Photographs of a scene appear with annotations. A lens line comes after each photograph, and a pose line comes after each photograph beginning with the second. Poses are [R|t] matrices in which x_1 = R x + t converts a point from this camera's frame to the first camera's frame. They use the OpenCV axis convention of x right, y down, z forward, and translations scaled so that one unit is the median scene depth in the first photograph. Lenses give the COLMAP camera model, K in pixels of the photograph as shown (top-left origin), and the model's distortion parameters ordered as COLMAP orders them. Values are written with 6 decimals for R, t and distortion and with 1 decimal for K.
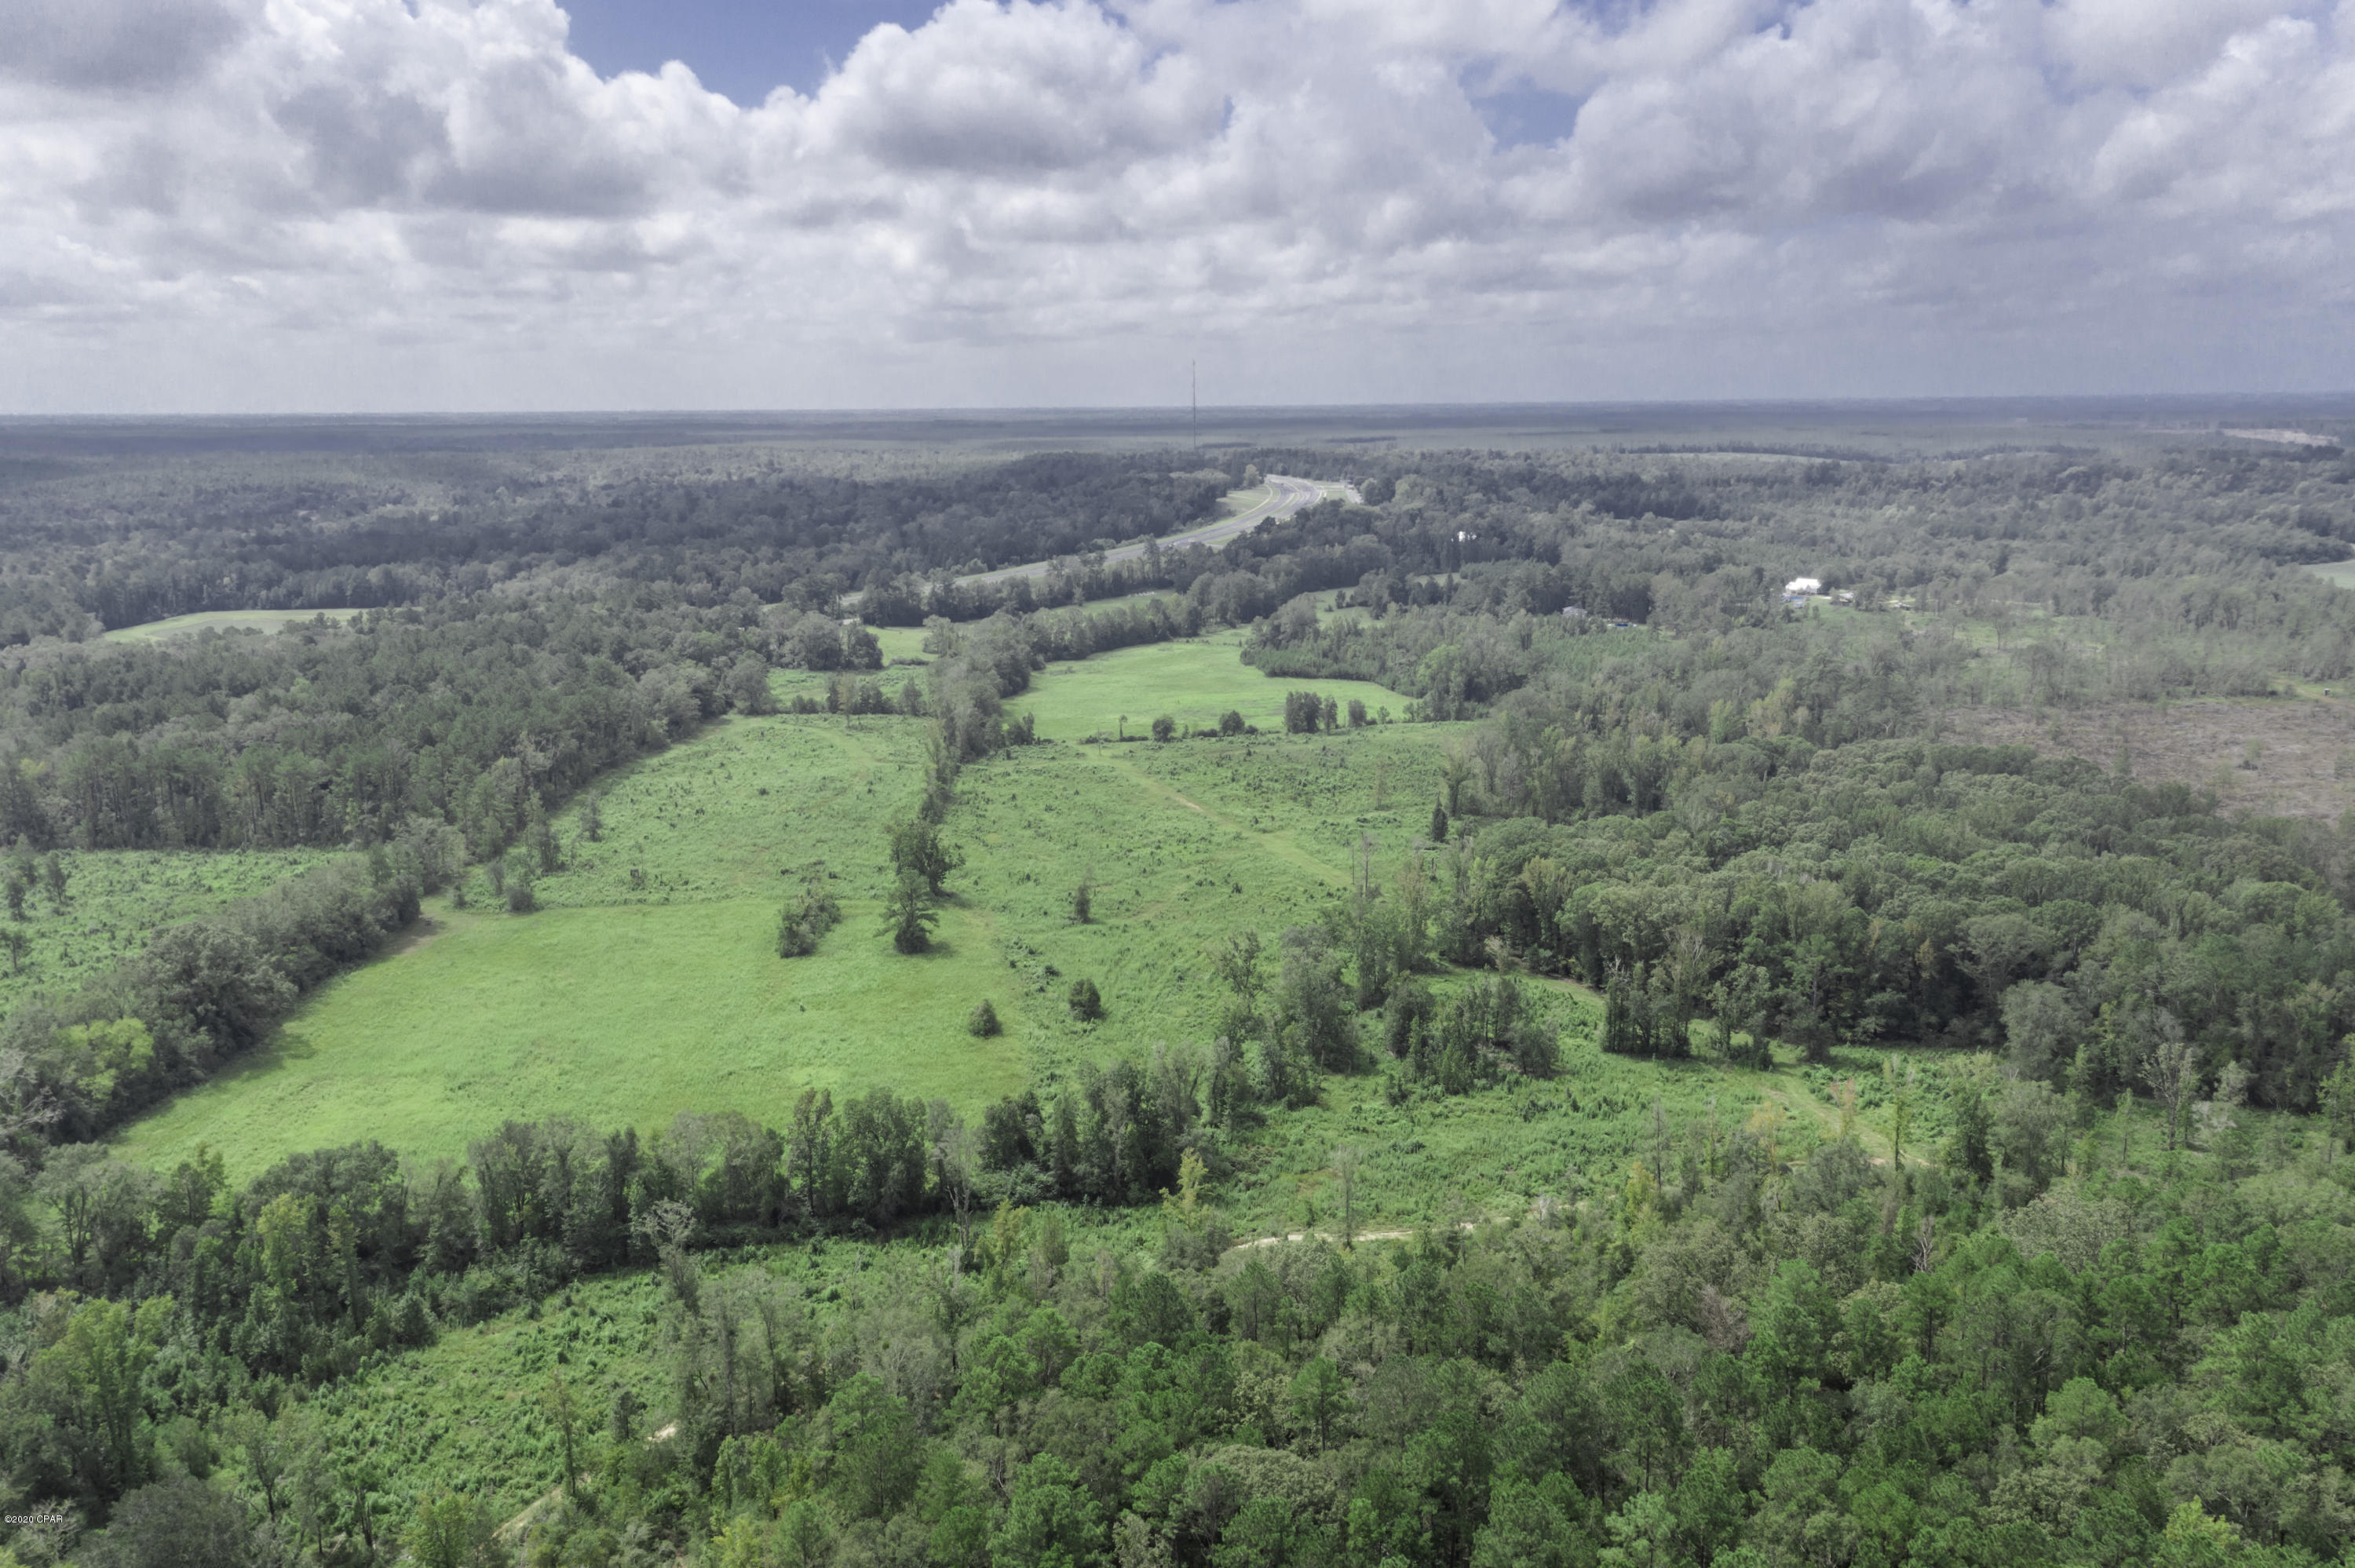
lens RADIAL K [[1822.7, 0, 1180.0], [0, 1822.7, 786.5], [0, 0, 1]] dist [0.037859, 0.009290]
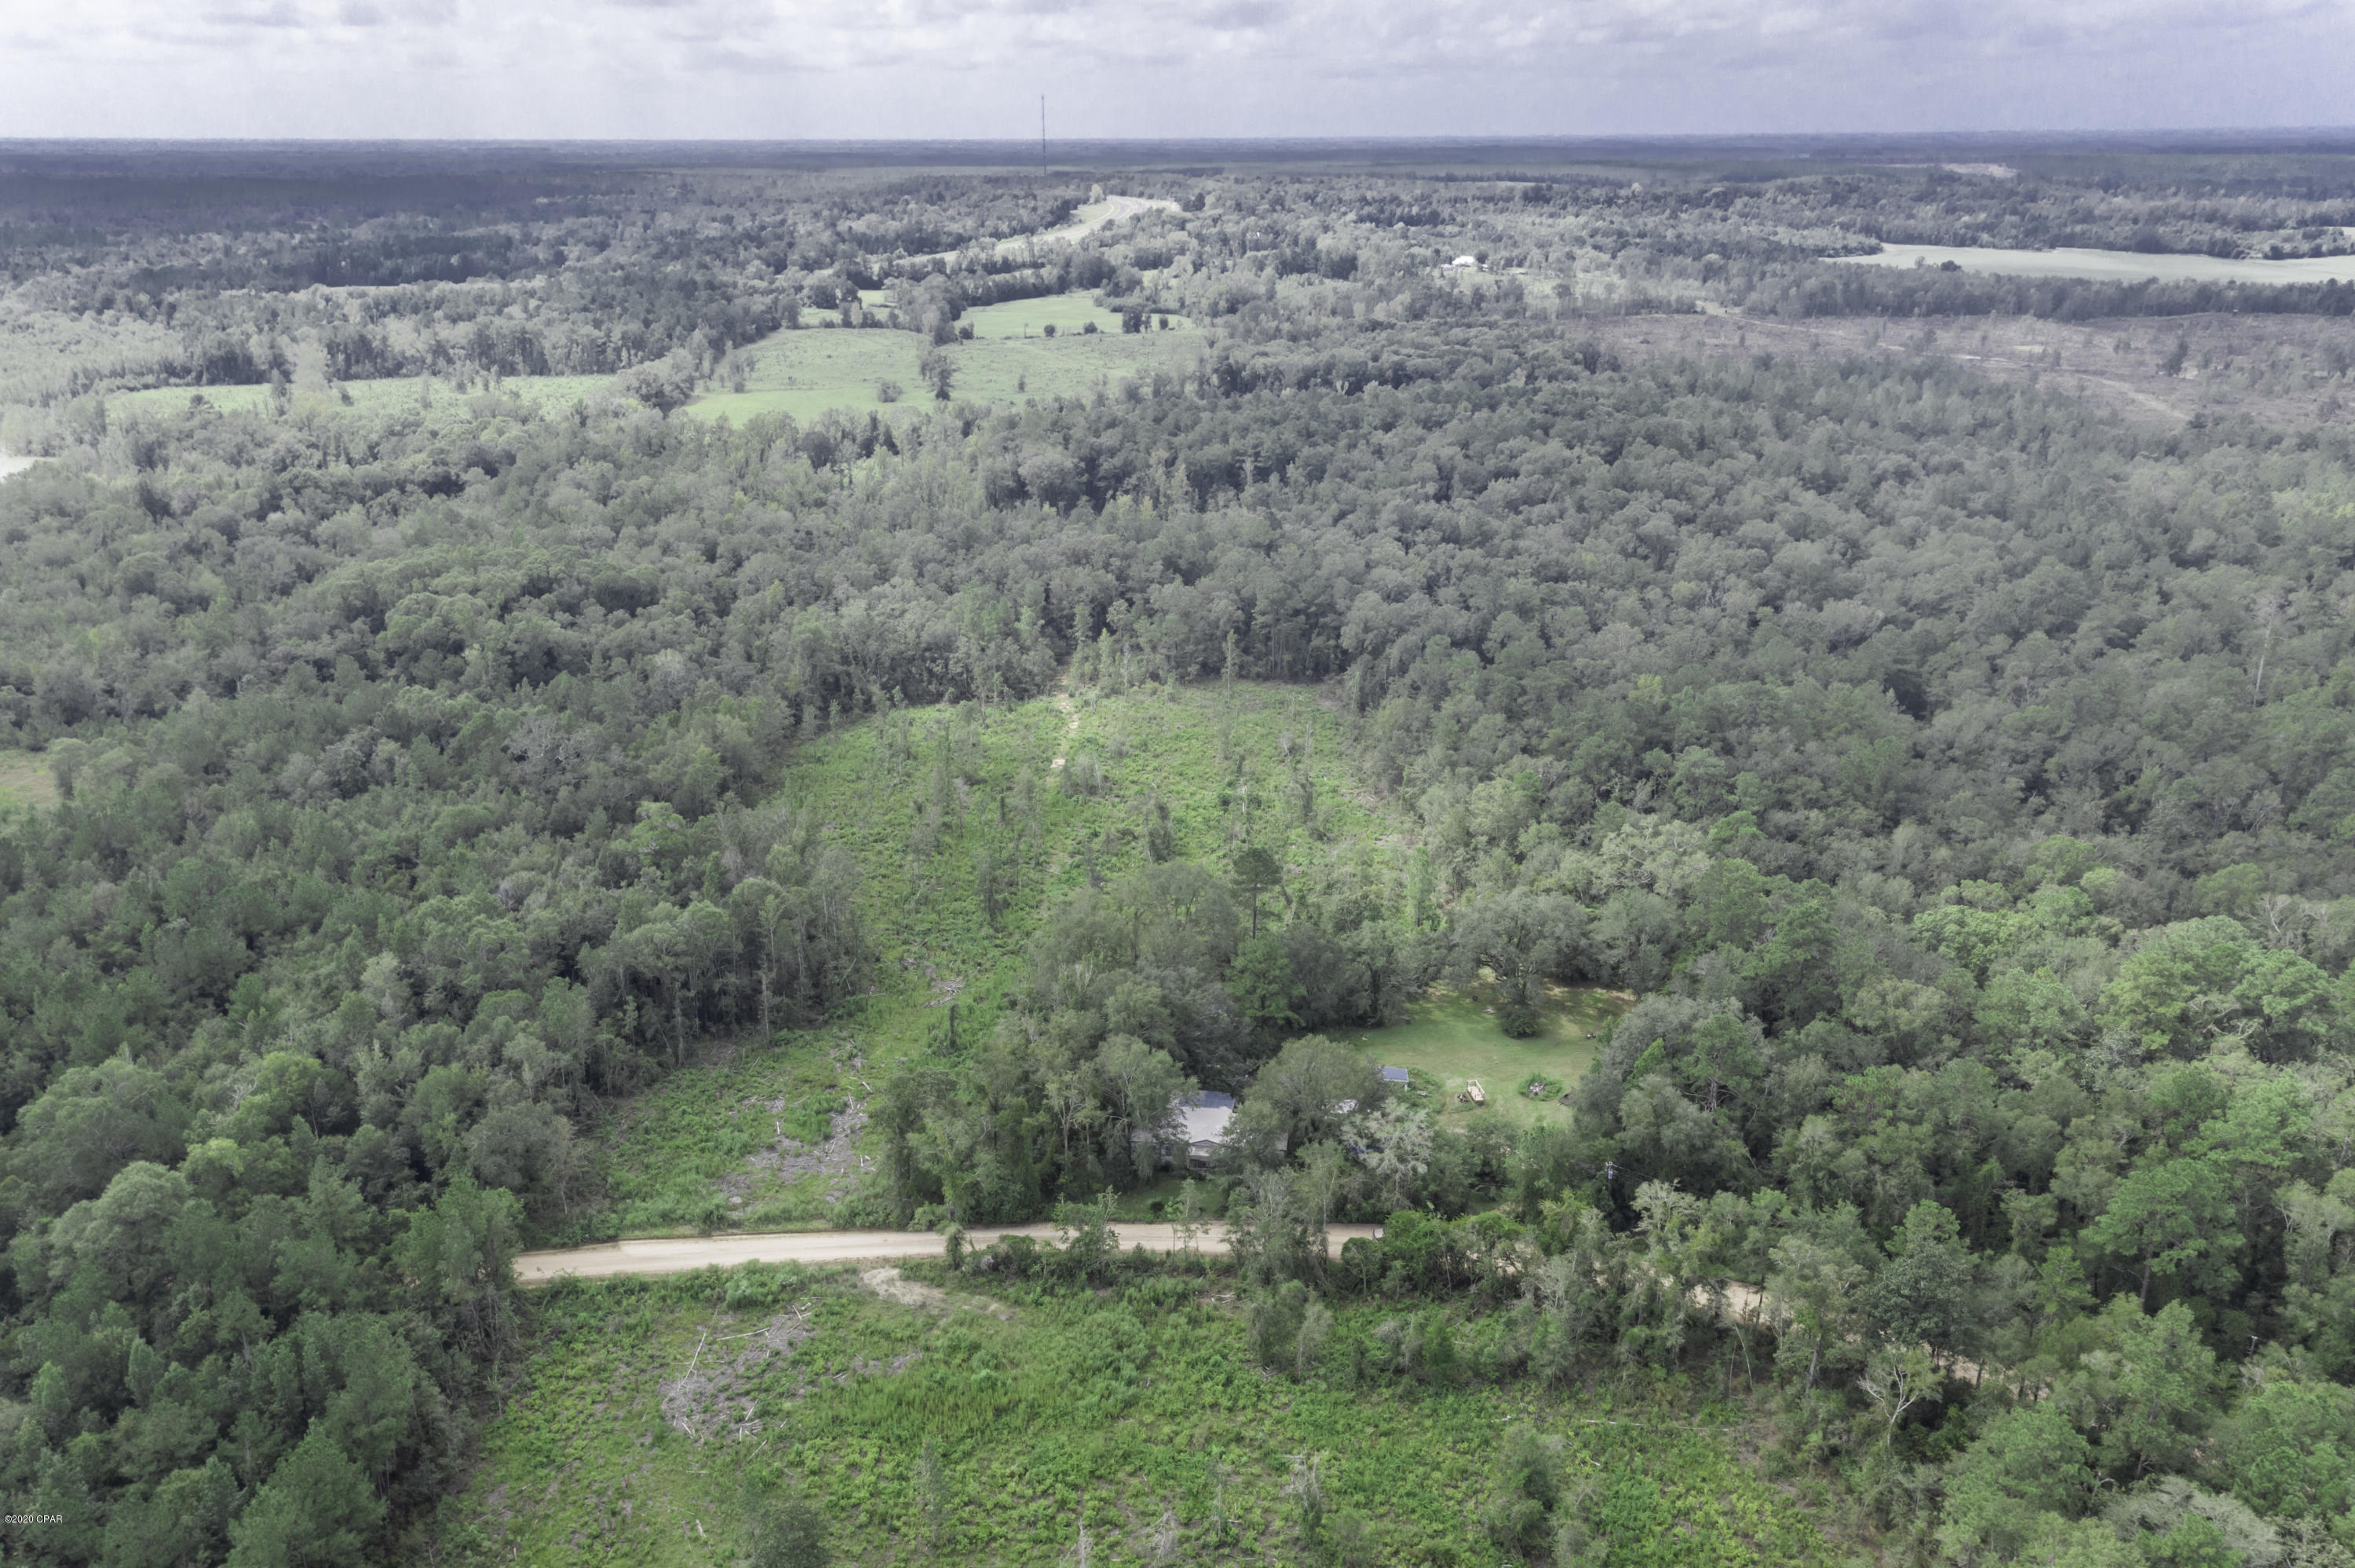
lens RADIAL K [[1888.1, 0, 1156.2], [0, 1888.1, 775.3], [0, 0, 1]] dist [0.041162, 0.004023]
pose [[0.997510, -0.018927, 0.067936, -0.031644], [0.010854, 0.993038, 0.117290, 0.144366], [-0.069683, -0.116261, 0.990771, -0.667882]]
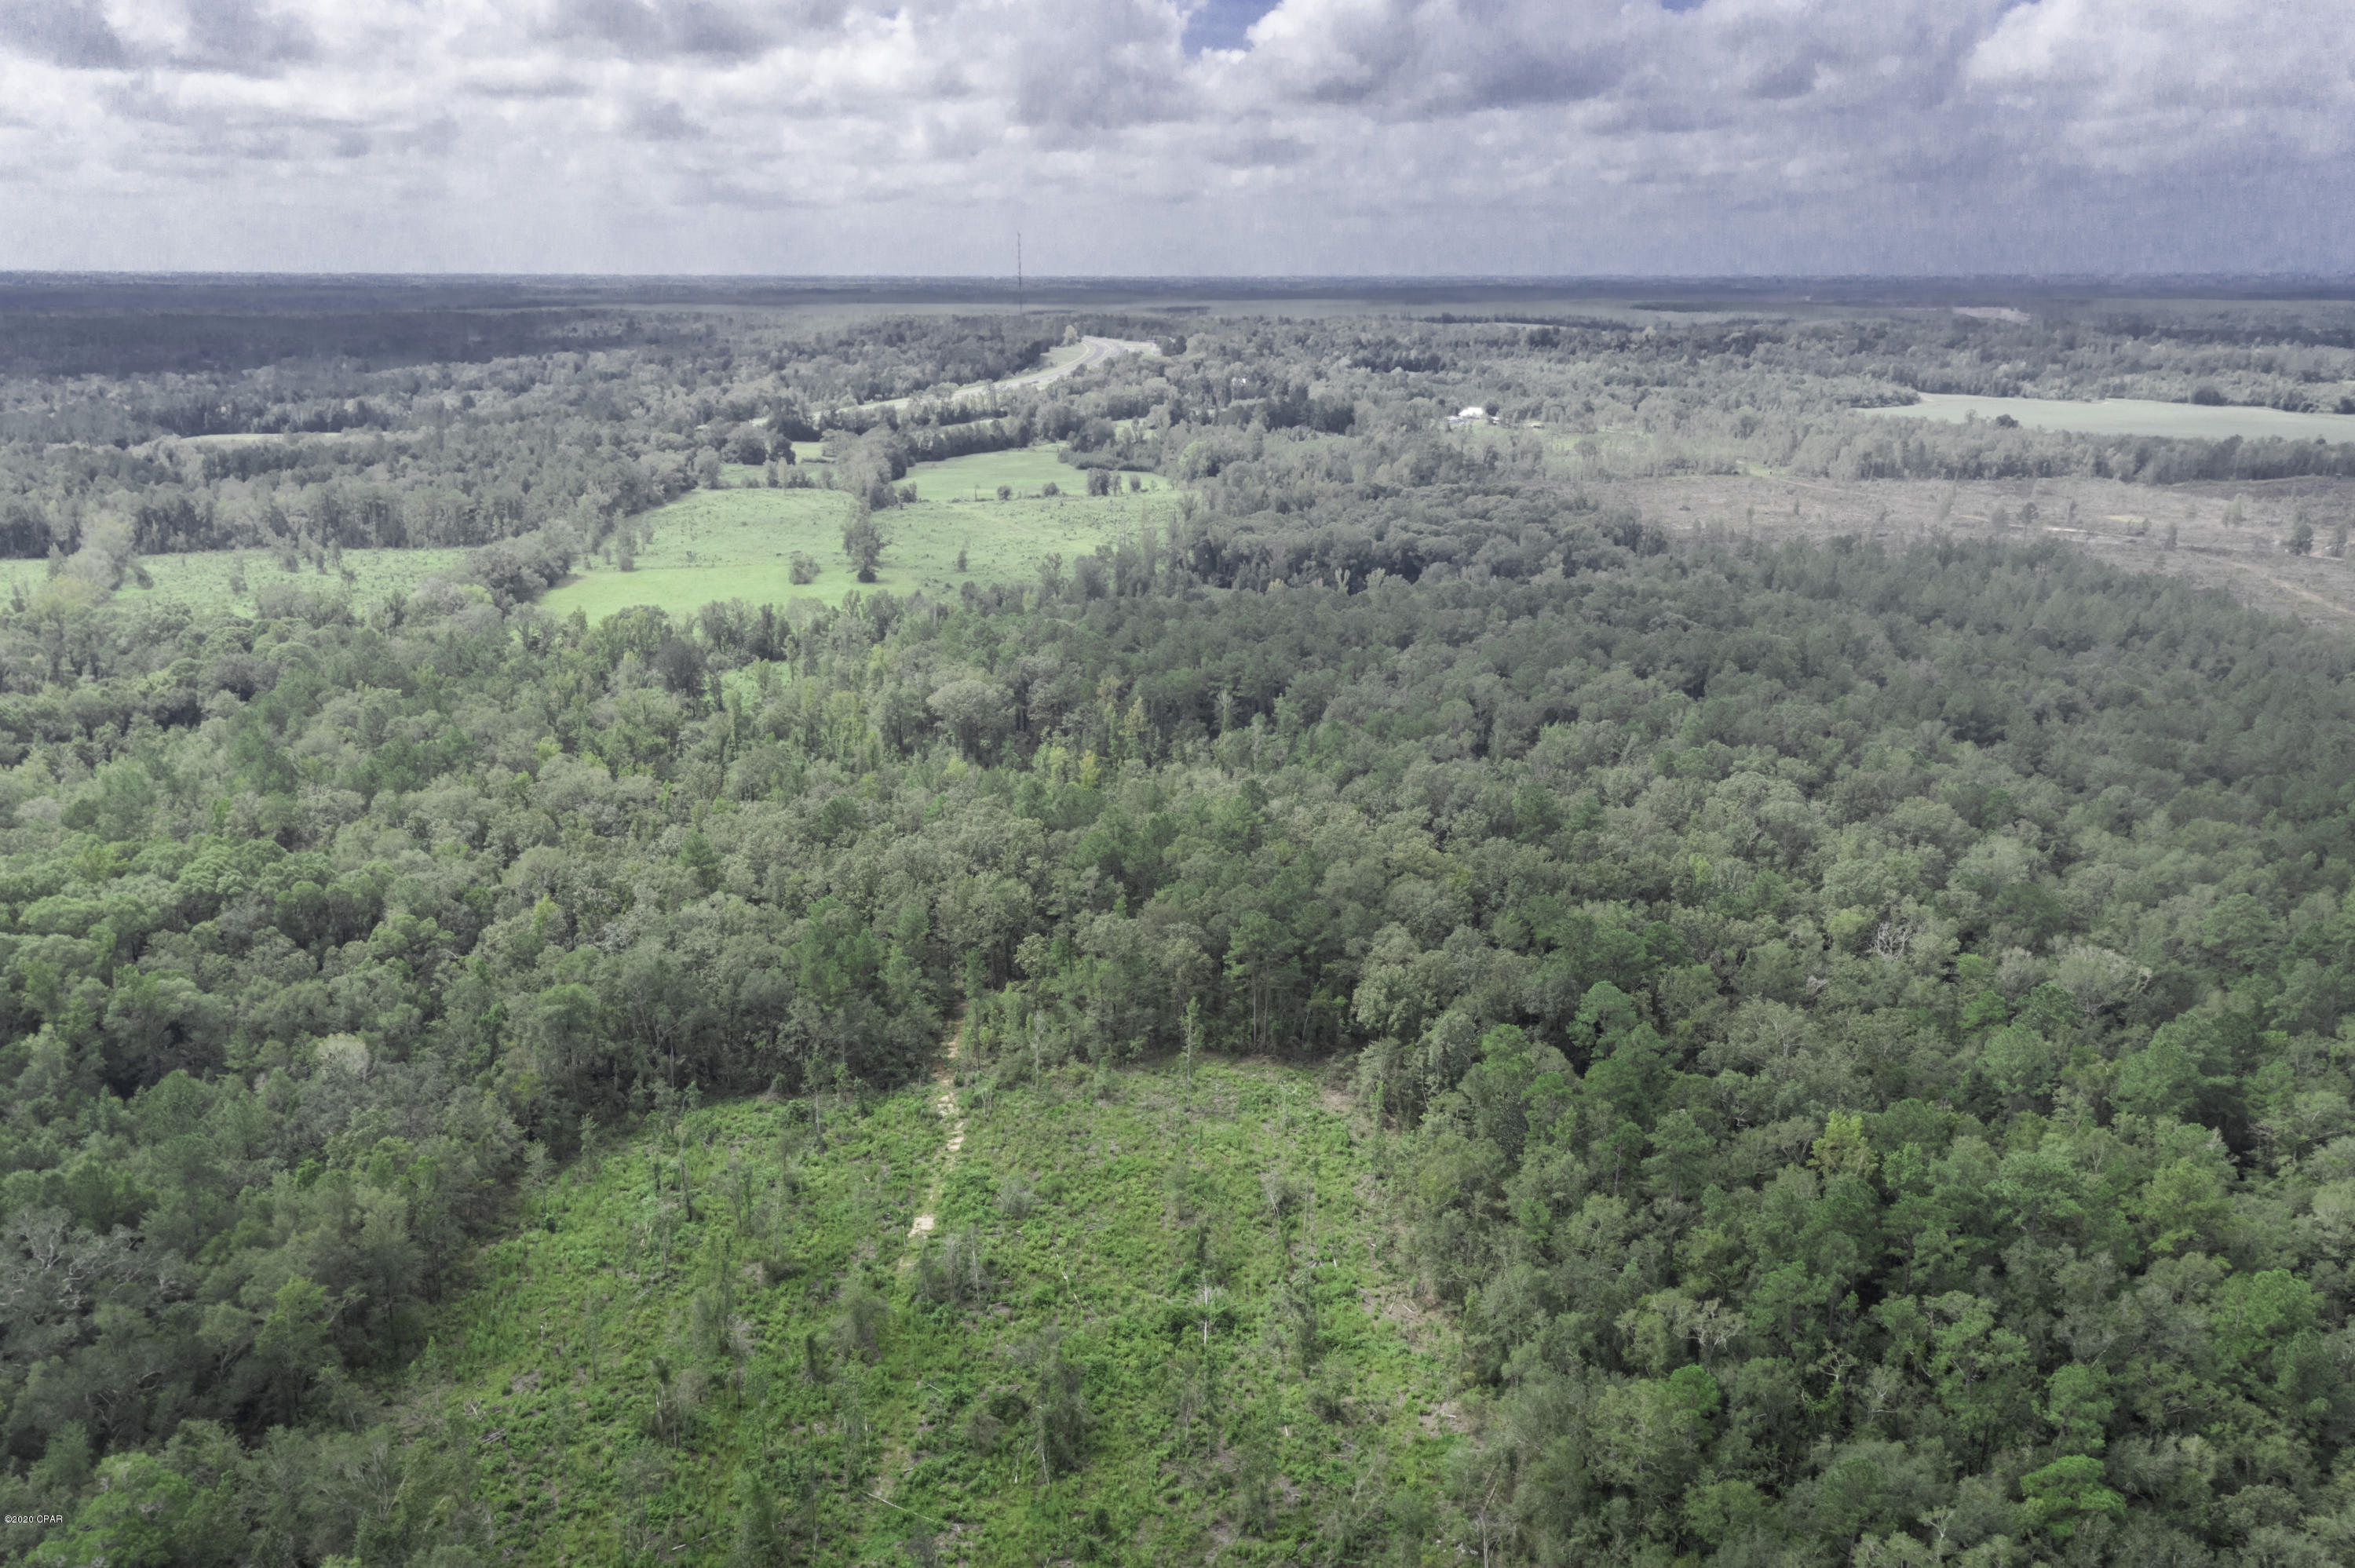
lens RADIAL K [[1928.8, 0, 1182.5], [0, 1928.8, 787.6], [0, 0, 1]] dist [0.044994, 0.003017]
pose [[0.996007, -0.014287, 0.088125, -0.005576], [0.009677, 0.998573, 0.052518, 0.104983], [-0.088749, -0.051455, 0.994724, -0.489110]]
